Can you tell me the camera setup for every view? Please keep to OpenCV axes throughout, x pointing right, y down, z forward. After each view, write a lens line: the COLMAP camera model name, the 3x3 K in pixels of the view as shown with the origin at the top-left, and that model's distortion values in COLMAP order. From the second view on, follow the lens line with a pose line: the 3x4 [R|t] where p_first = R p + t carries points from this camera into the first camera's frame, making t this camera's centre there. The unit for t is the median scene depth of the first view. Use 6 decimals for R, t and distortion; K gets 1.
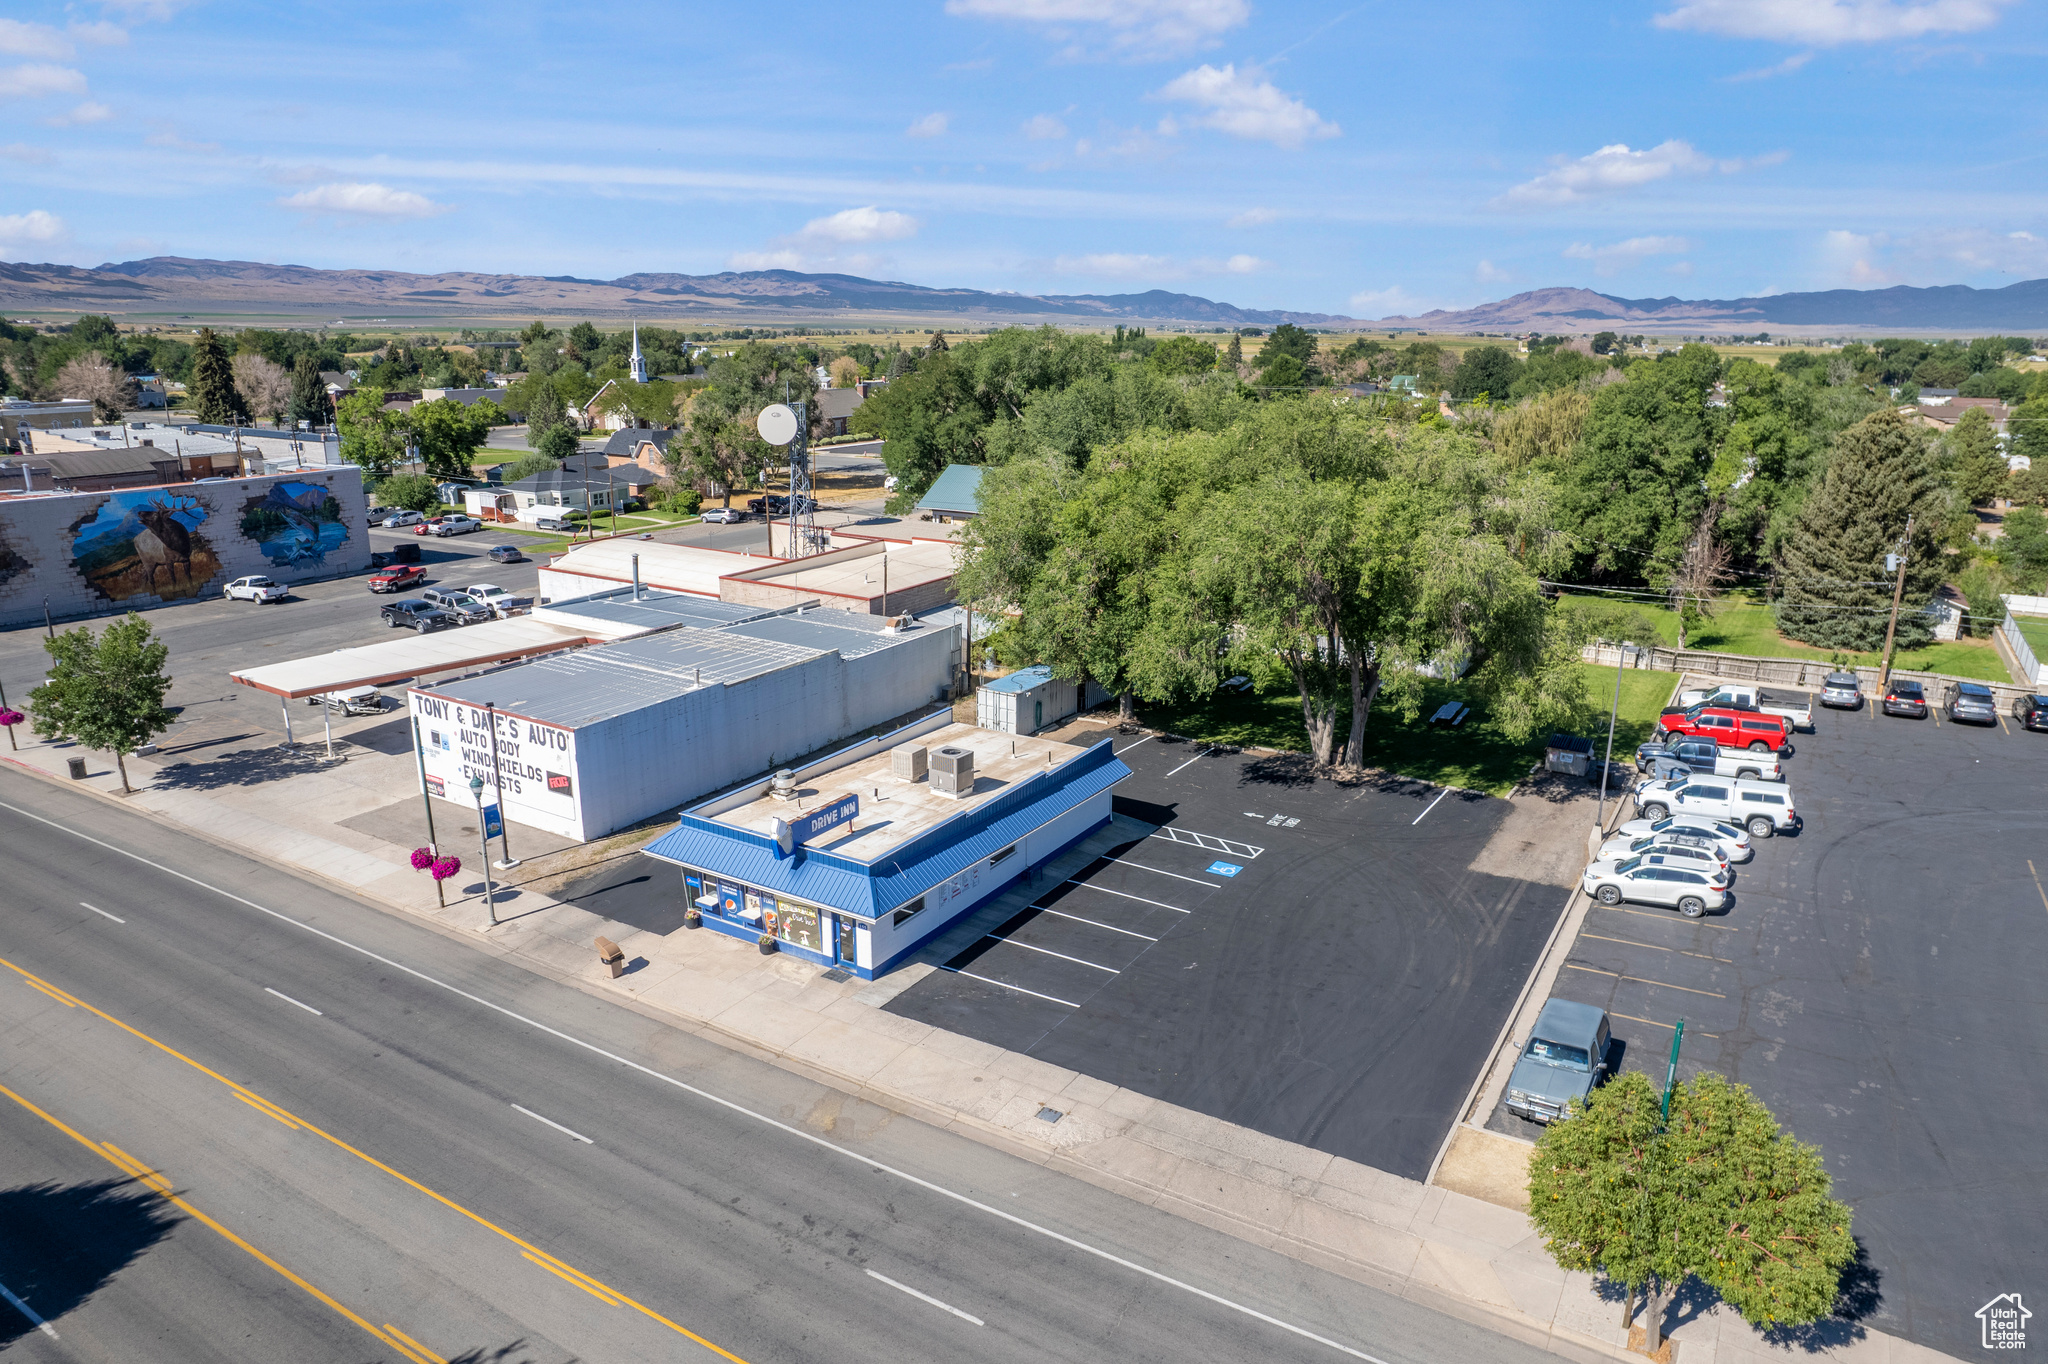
lens RADIAL K [[1311.9, 0, 1029.6], [0, 1311.9, 689.8], [0, 0, 1]] dist [-0.070818, 0.061911]
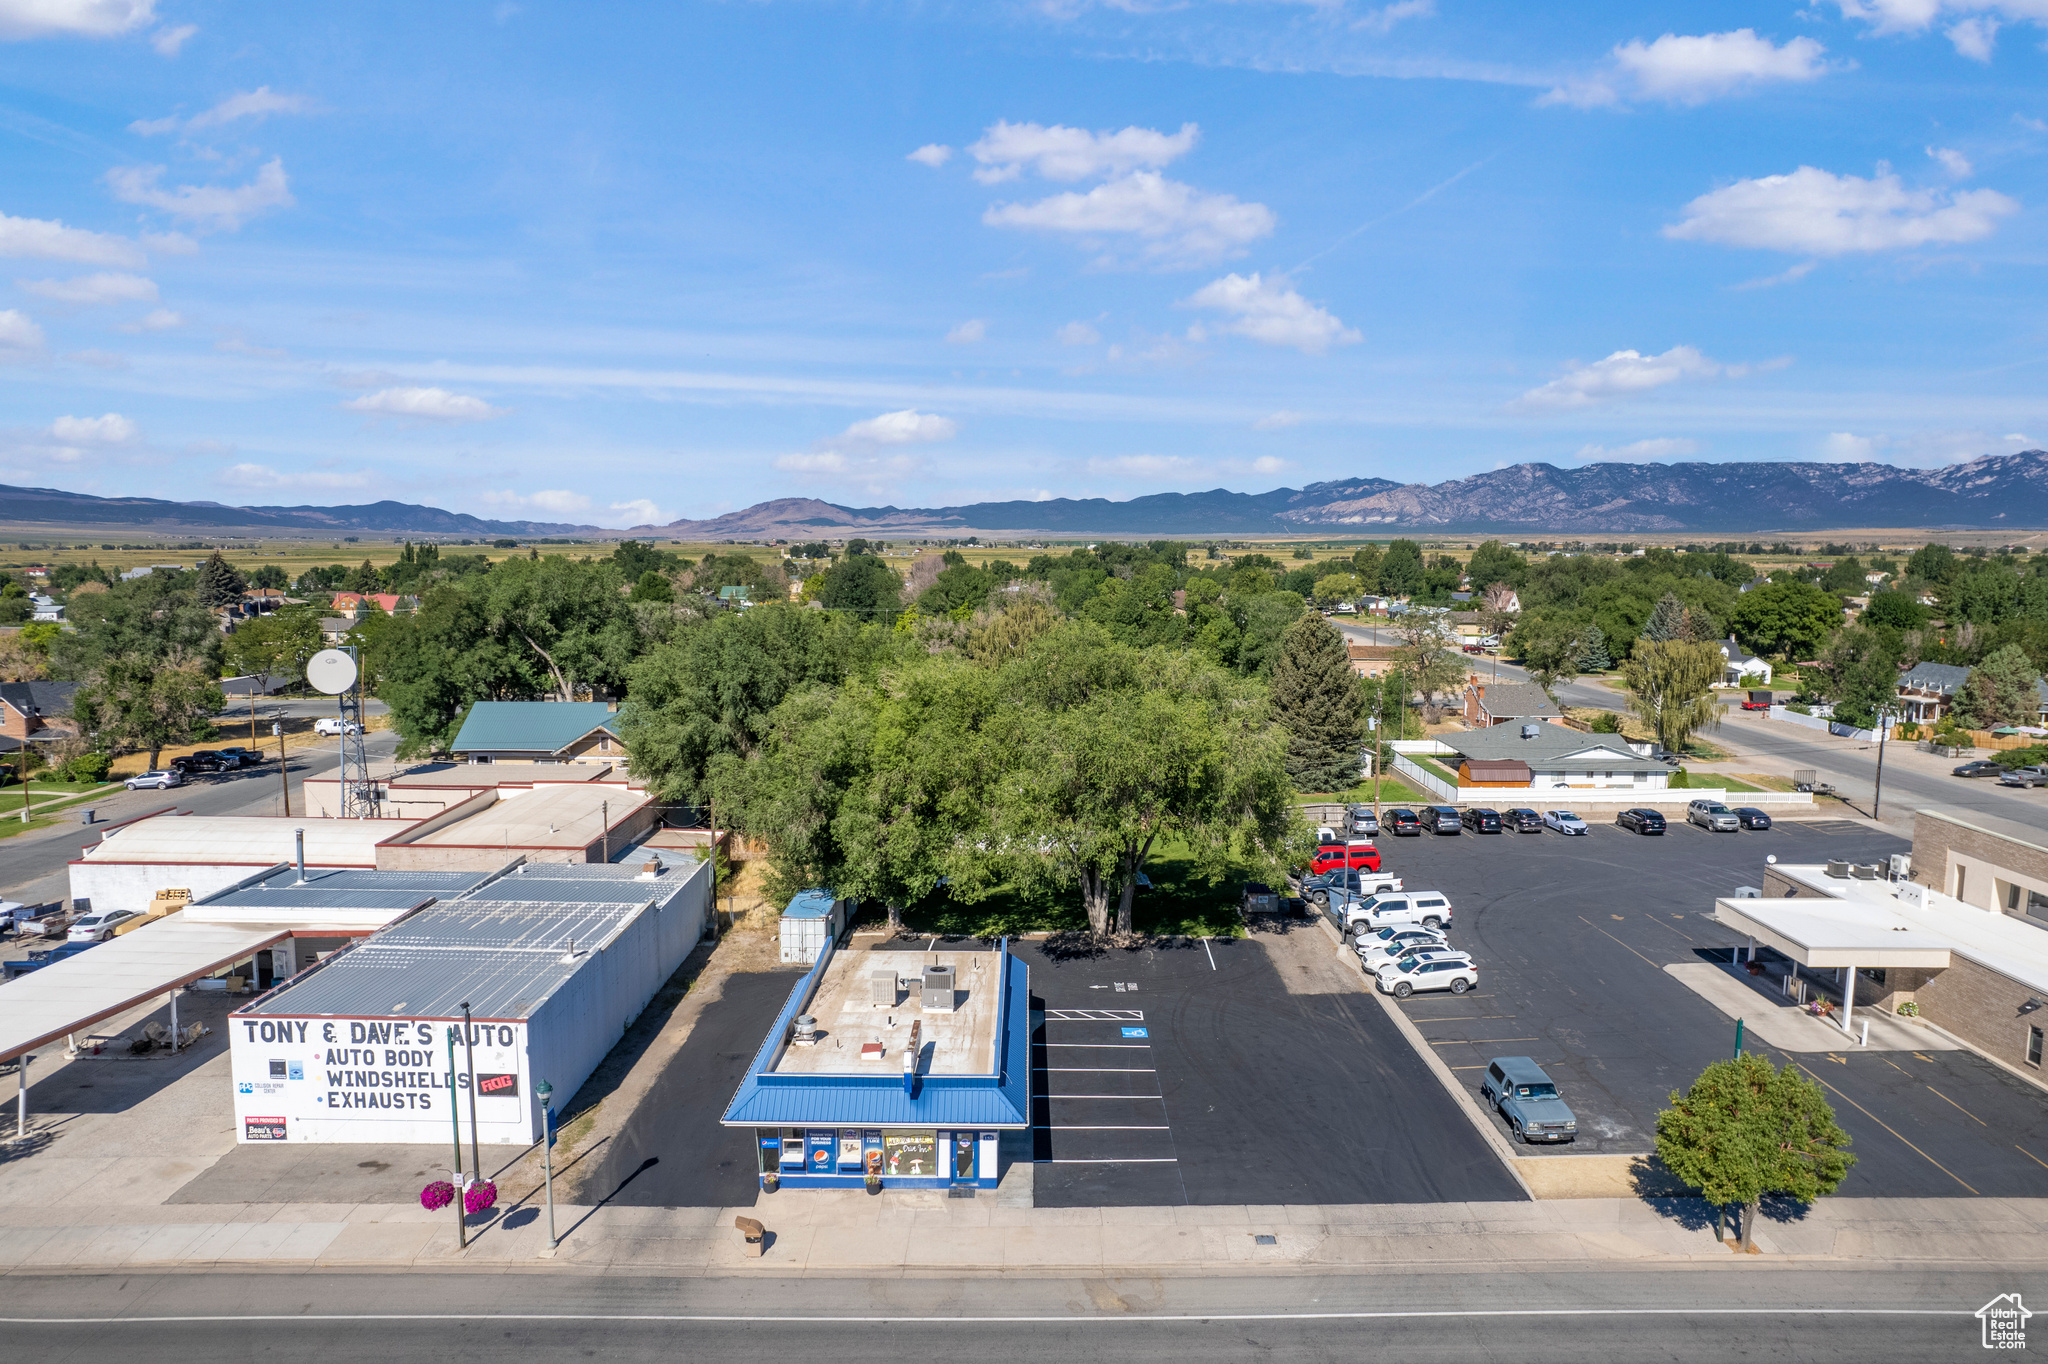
lens RADIAL K [[1311.9, 0, 1029.6], [0, 1311.9, 689.8], [0, 0, 1]] dist [-0.070818, 0.061911]
pose [[0.851924, -0.063733, 0.519773, -0.479607], [0.143054, 0.983137, -0.113920, -0.040322], [-0.503748, 0.171406, 0.846675, 0.013748]]
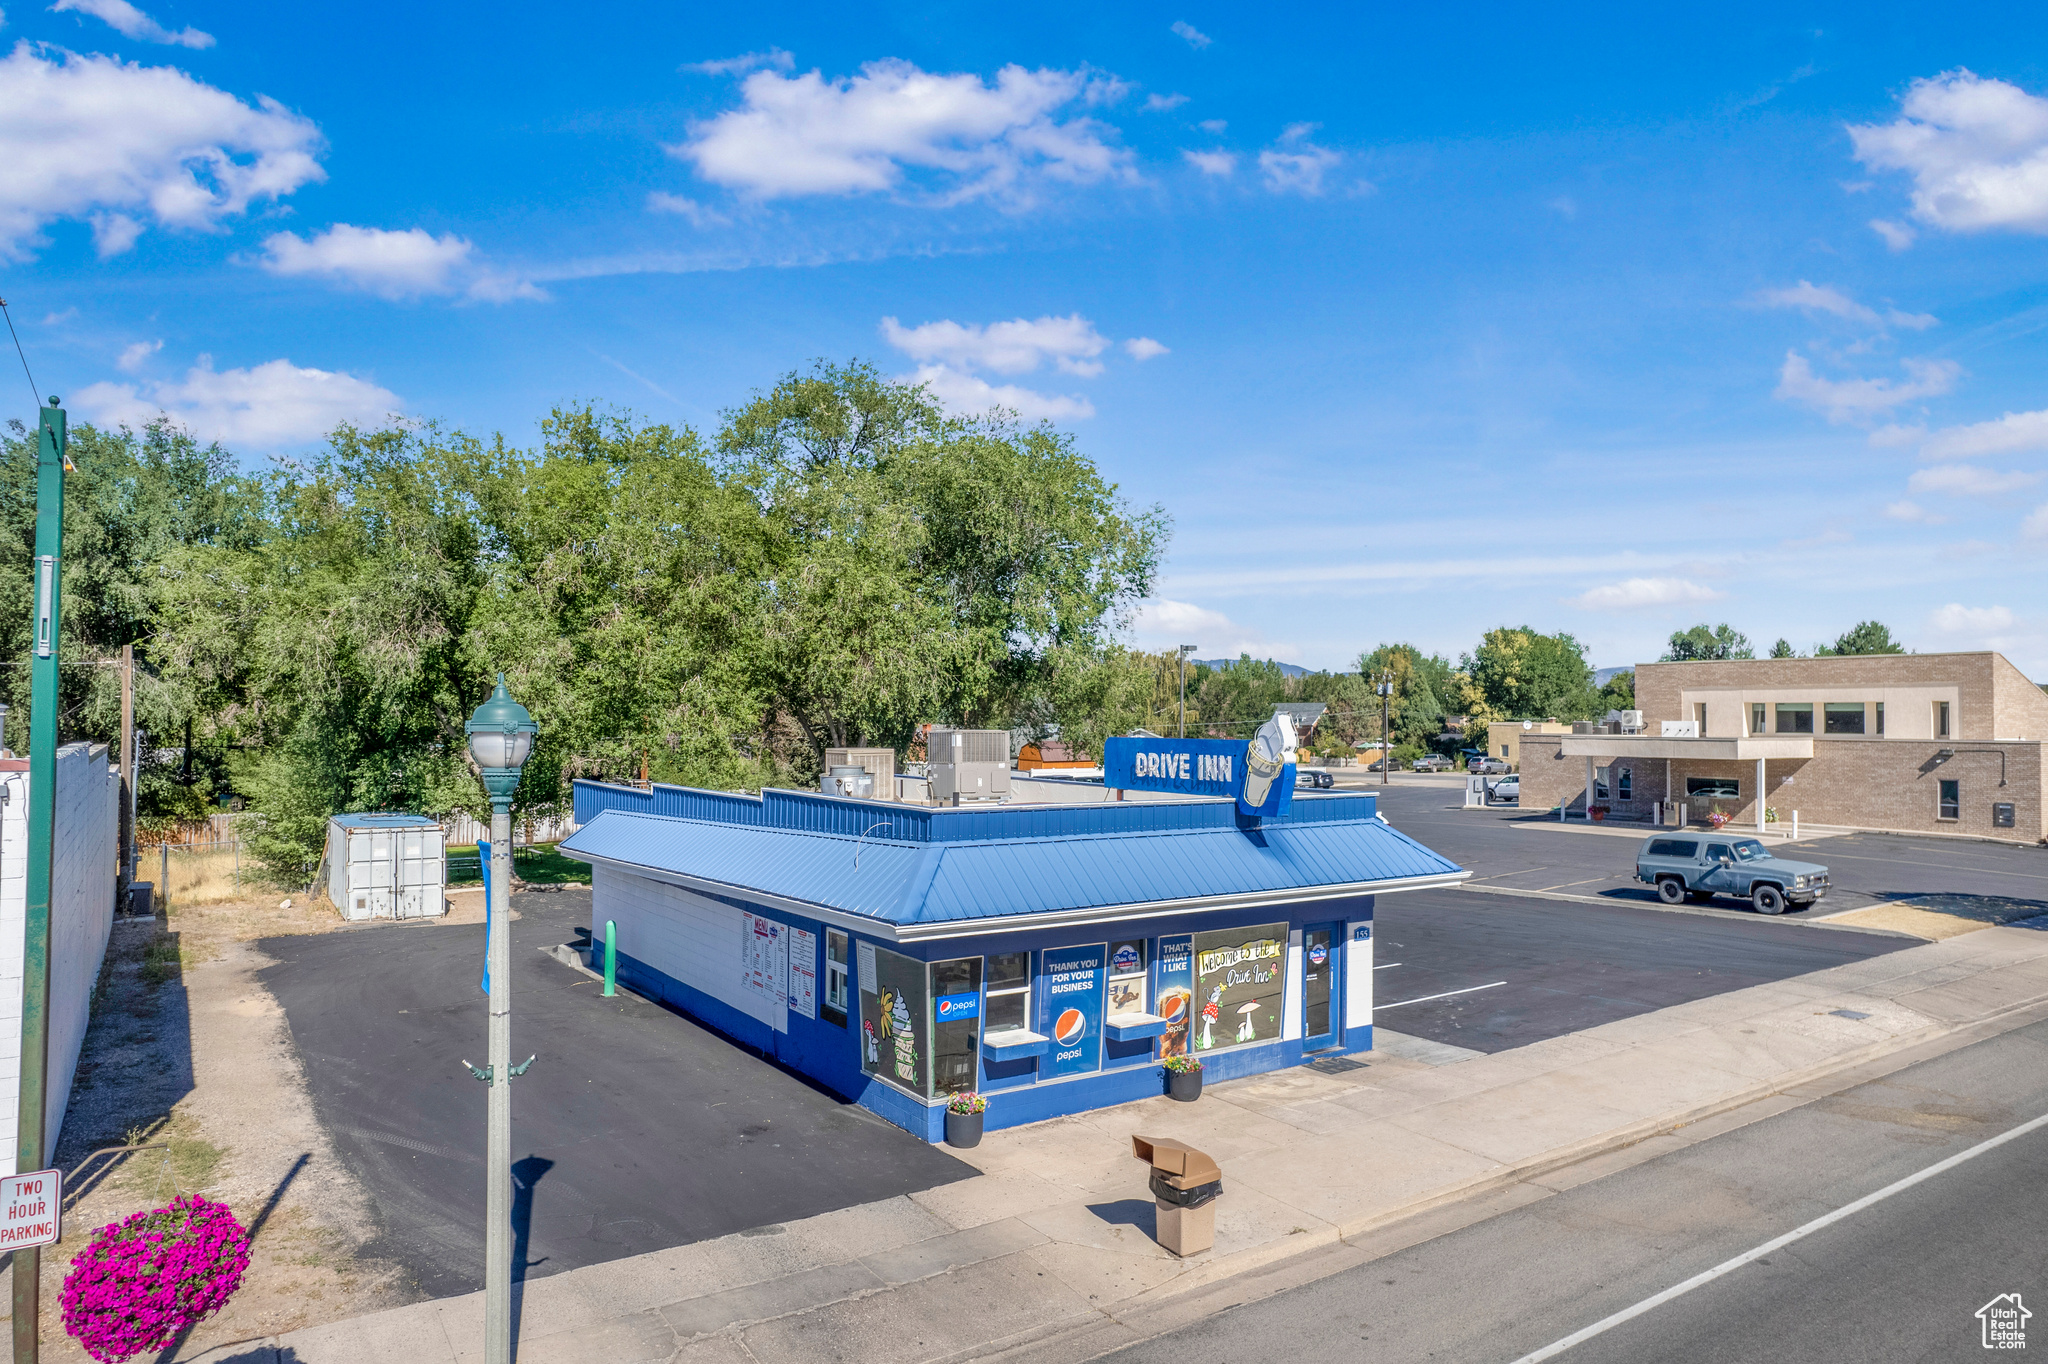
lens RADIAL K [[1311.9, 0, 1029.6], [0, 1311.9, 689.8], [0, 0, 1]] dist [-0.070818, 0.061911]
pose [[0.411417, 0.017184, 0.911285, -0.480130], [0.248521, 0.959823, -0.130299, 0.095867], [-0.876911, 0.280081, 0.390617, 0.679324]]
